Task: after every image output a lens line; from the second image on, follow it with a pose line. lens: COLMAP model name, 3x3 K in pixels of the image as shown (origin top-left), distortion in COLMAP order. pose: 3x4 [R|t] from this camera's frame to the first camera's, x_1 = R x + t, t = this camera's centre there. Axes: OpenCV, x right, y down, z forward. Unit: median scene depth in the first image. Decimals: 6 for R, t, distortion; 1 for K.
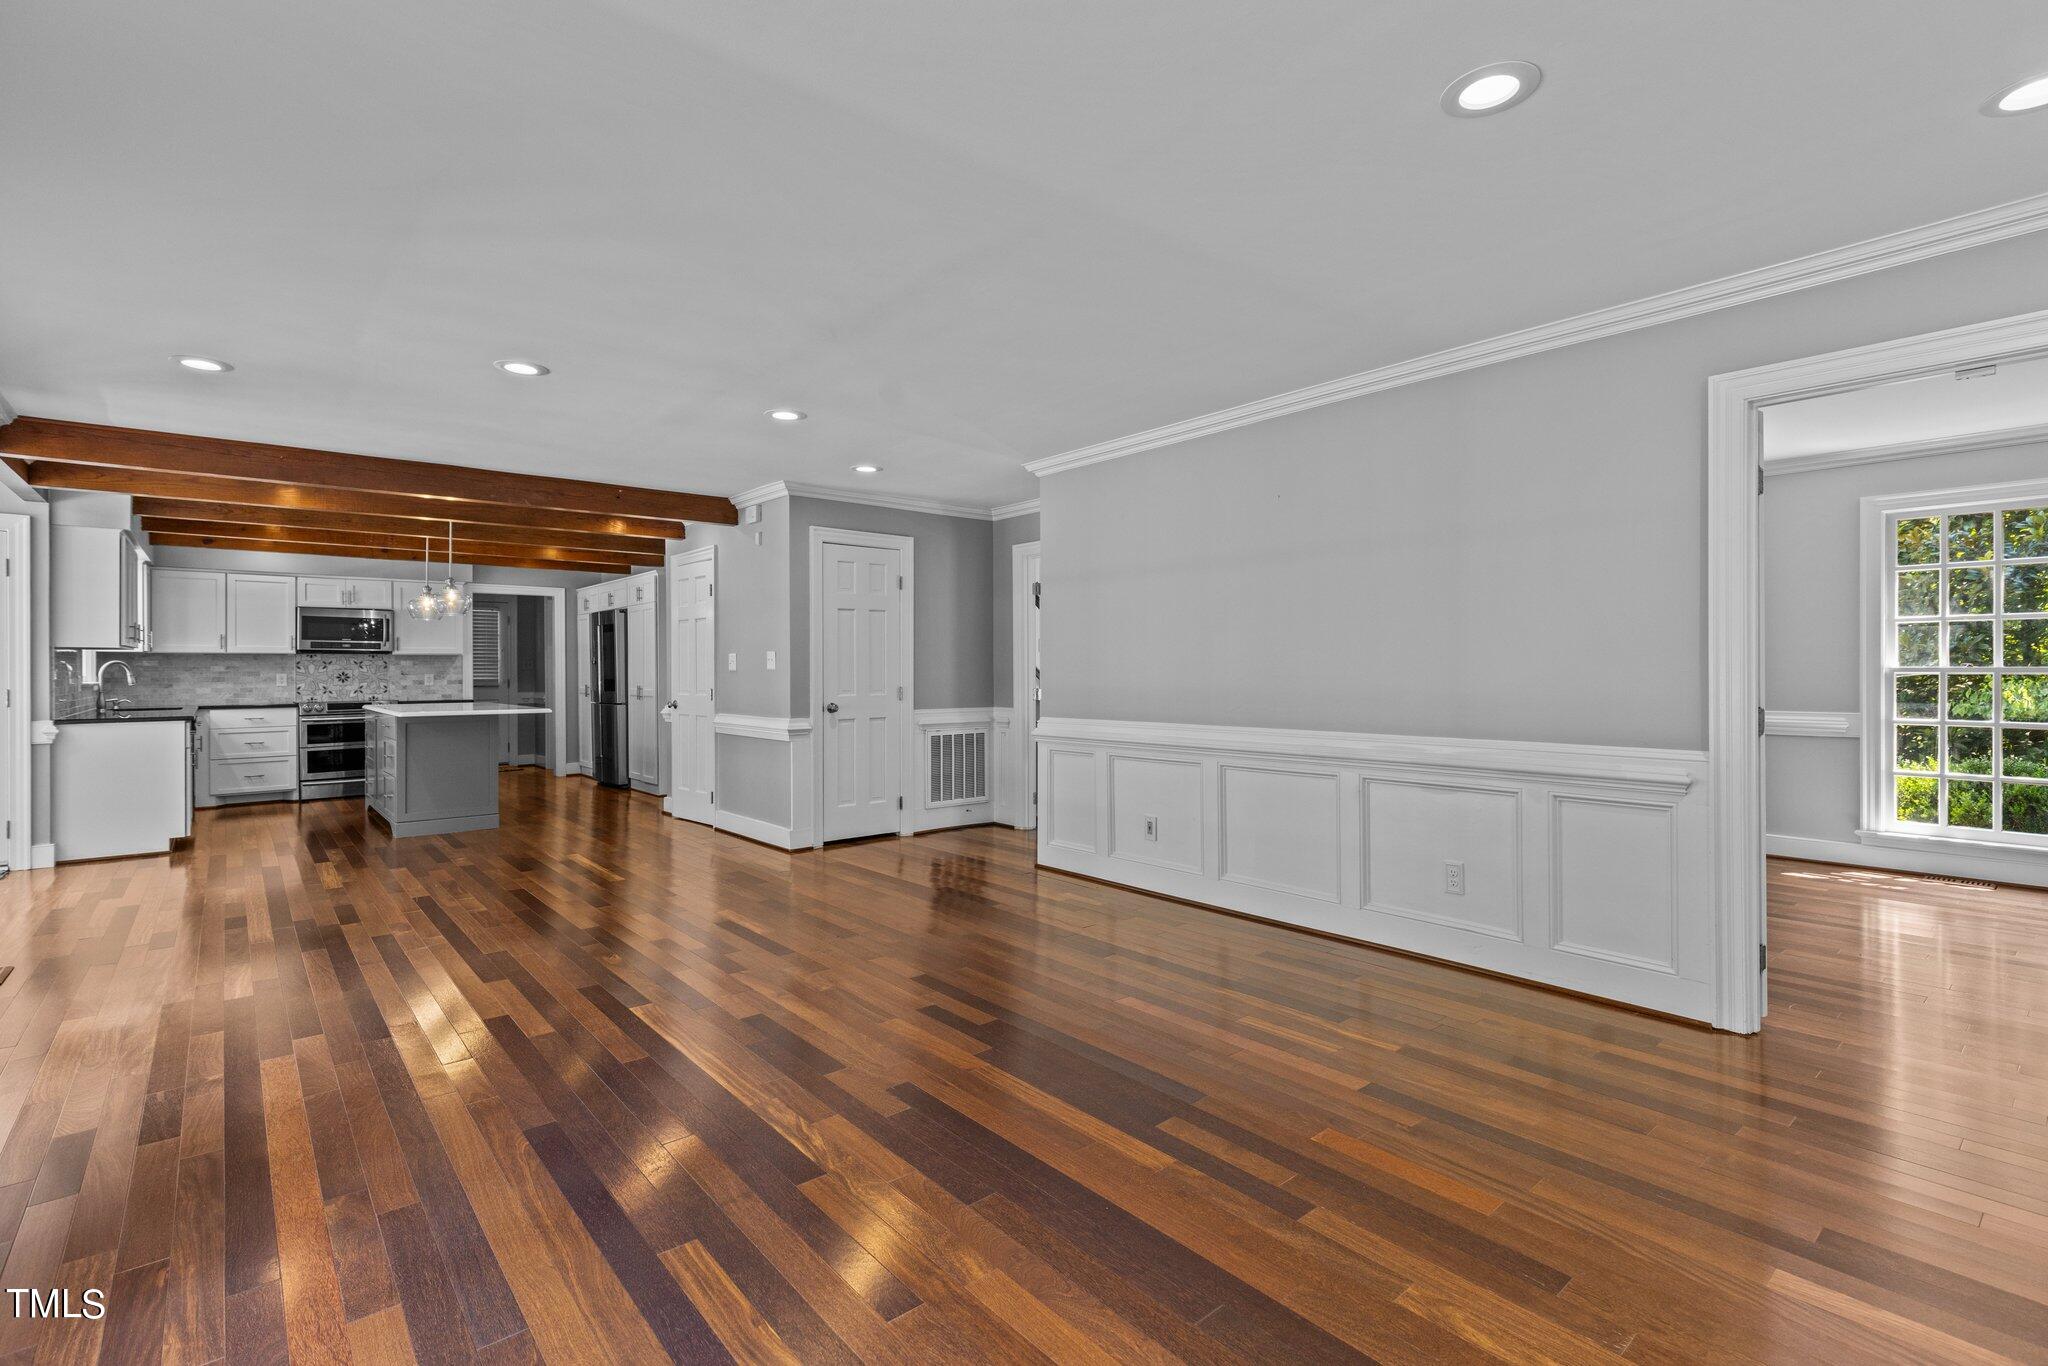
lens RADIAL K [[927.0, 0, 1025.2], [0, 927.0, 671.6], [0, 0, 1]] dist [0.000905, 0.000418]
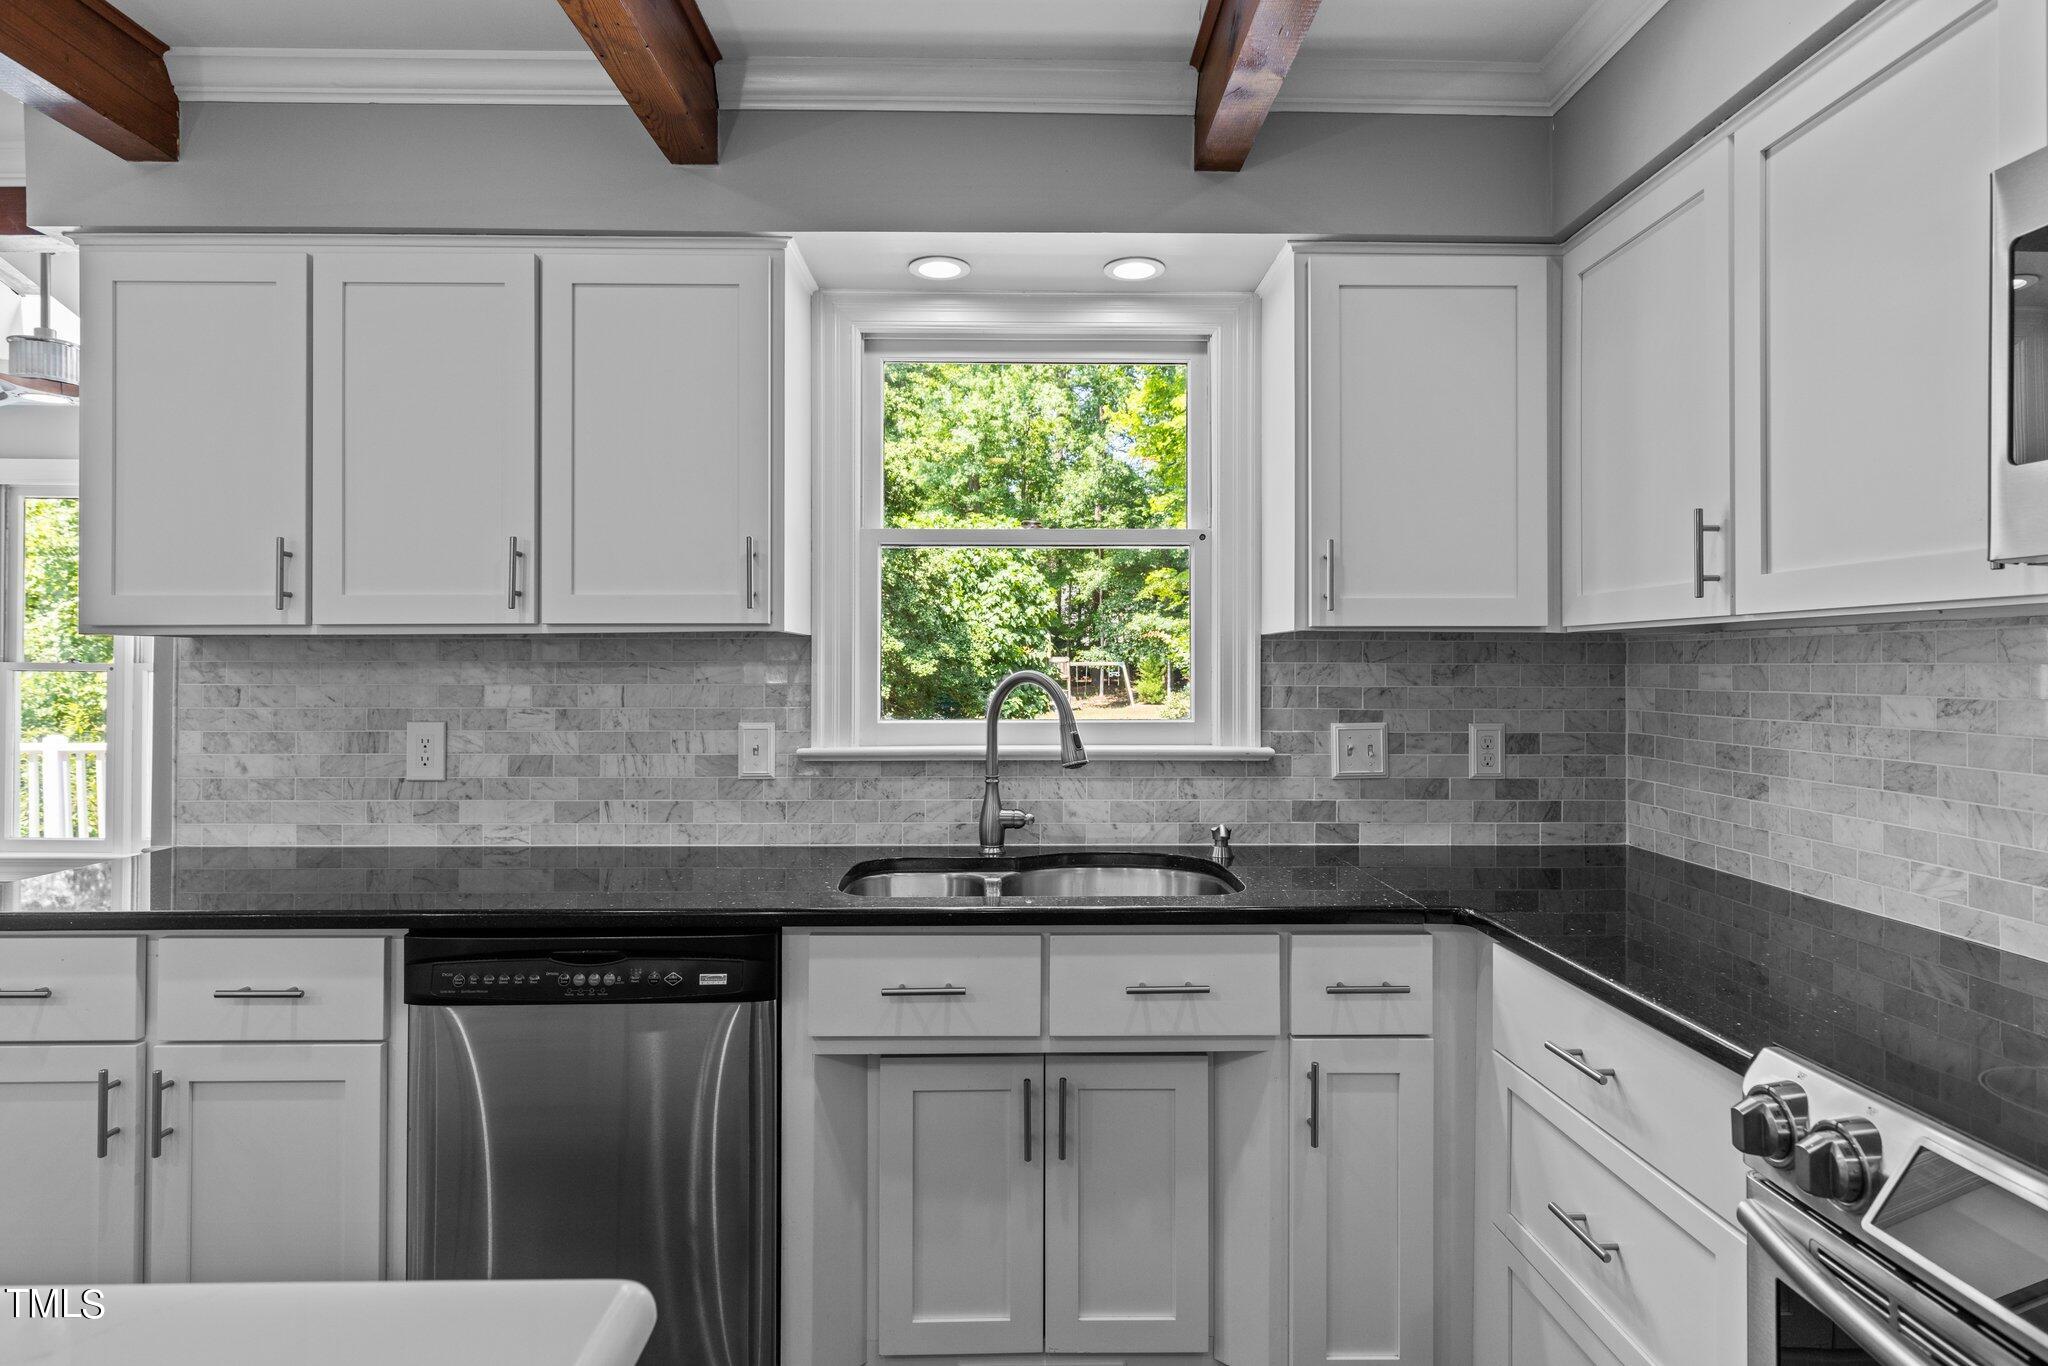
lens RADIAL K [[1088.8, 0, 1033.0], [0, 1088.8, 684.3], [0, 0, 1]] dist [-0.000925, -0.000461]
pose [[-0.635267, 0.013615, -0.772172, -0.617817], [-0.002351, 0.999806, 0.019562, -0.011535], [0.772289, 0.014242, -0.635112, 0.996939]]
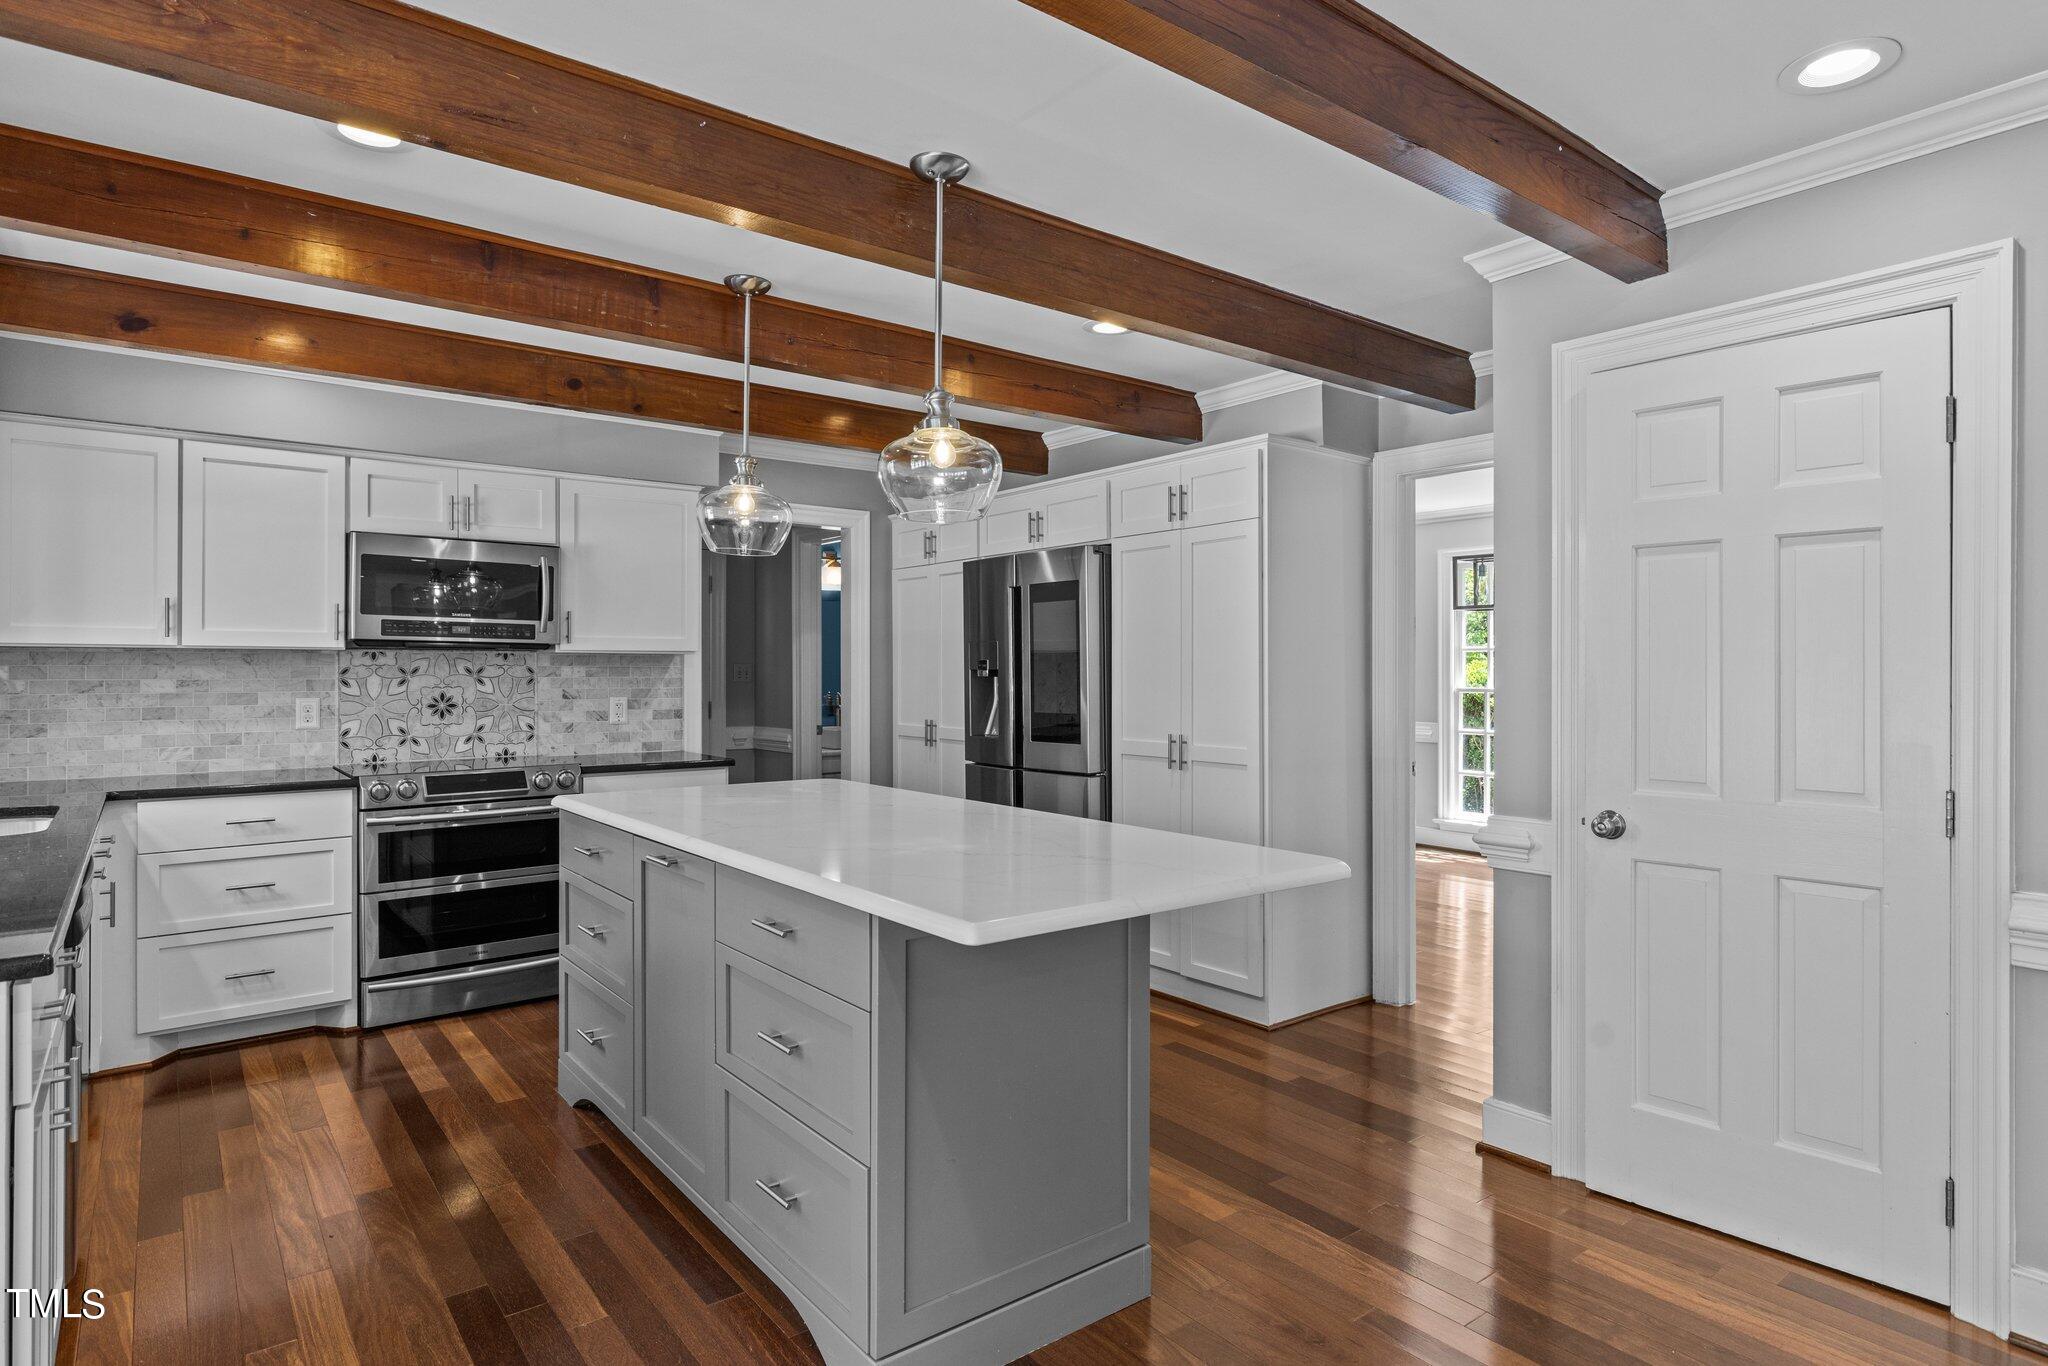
lens RADIAL K [[1116.1, 0, 1032.4], [0, 1116.1, 669.1], [0, 0, 1]] dist [-0.000170, -0.000594]
pose [[0.998888, 0.005807, -0.046780, -0.473751], [-0.005931, 0.999979, -0.002494, -0.011402], [0.046765, 0.002769, 0.998902, 0.540318]]
